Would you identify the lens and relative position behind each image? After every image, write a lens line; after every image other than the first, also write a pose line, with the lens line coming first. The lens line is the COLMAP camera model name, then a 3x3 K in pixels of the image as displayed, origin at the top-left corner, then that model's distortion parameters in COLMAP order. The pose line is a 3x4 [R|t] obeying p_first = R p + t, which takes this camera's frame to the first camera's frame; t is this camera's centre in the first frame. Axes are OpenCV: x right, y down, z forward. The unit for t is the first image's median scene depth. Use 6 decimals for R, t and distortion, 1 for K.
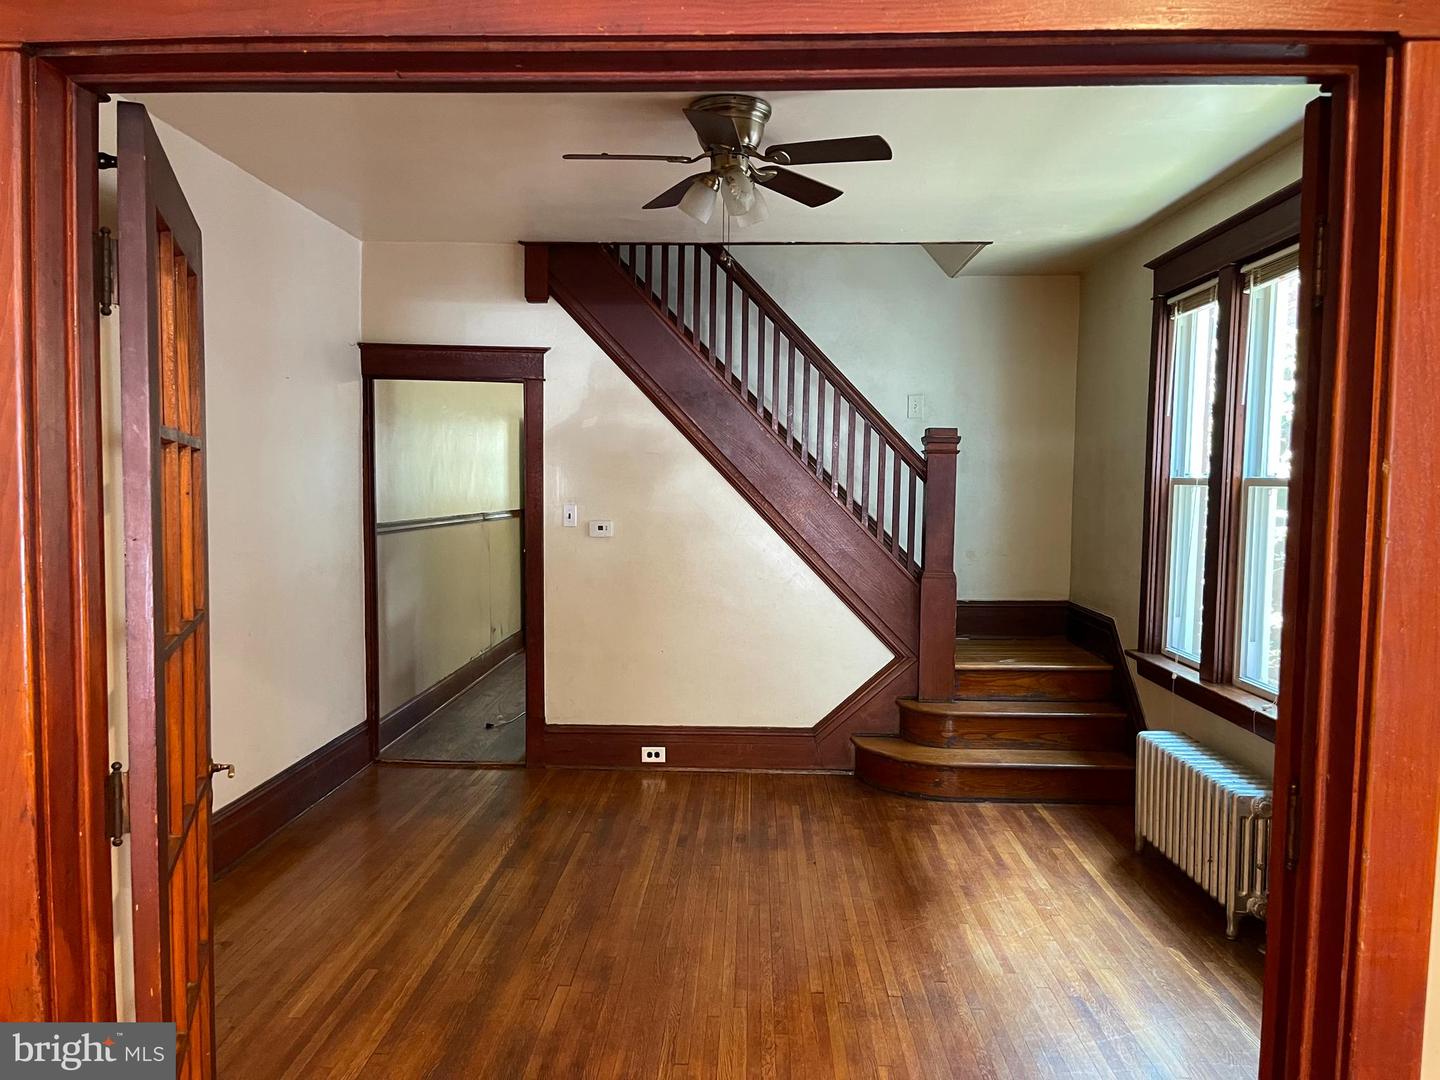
lens RADIAL K [[1087.6, 0, 719.3], [0, 1087.6, 543.8], [0, 0, 1]] dist [0.042726, -0.069634]
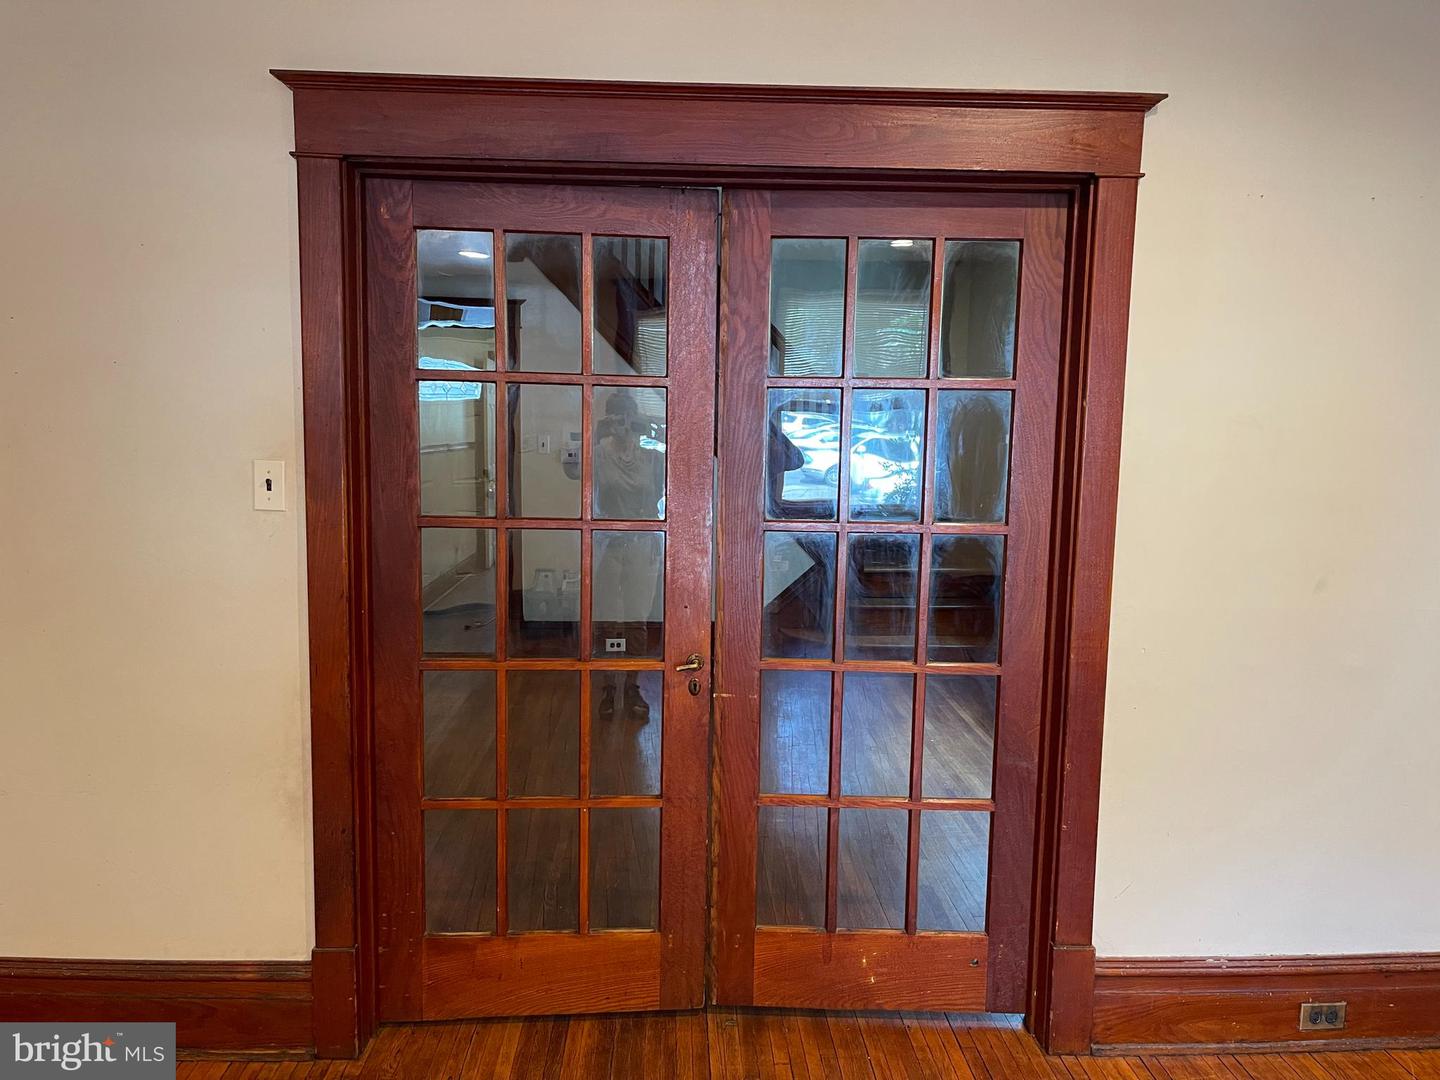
lens RADIAL K [[1087.6, 0, 720.4], [0, 1087.6, 539.1], [0, 0, 1]] dist [0.042726, -0.069634]
pose [[0.996896, -0.002365, 0.078696, -0.051367], [-0.001706, 0.998665, 0.051620, 0.020248], [-0.078713, -0.051594, 0.995561, -0.251287]]
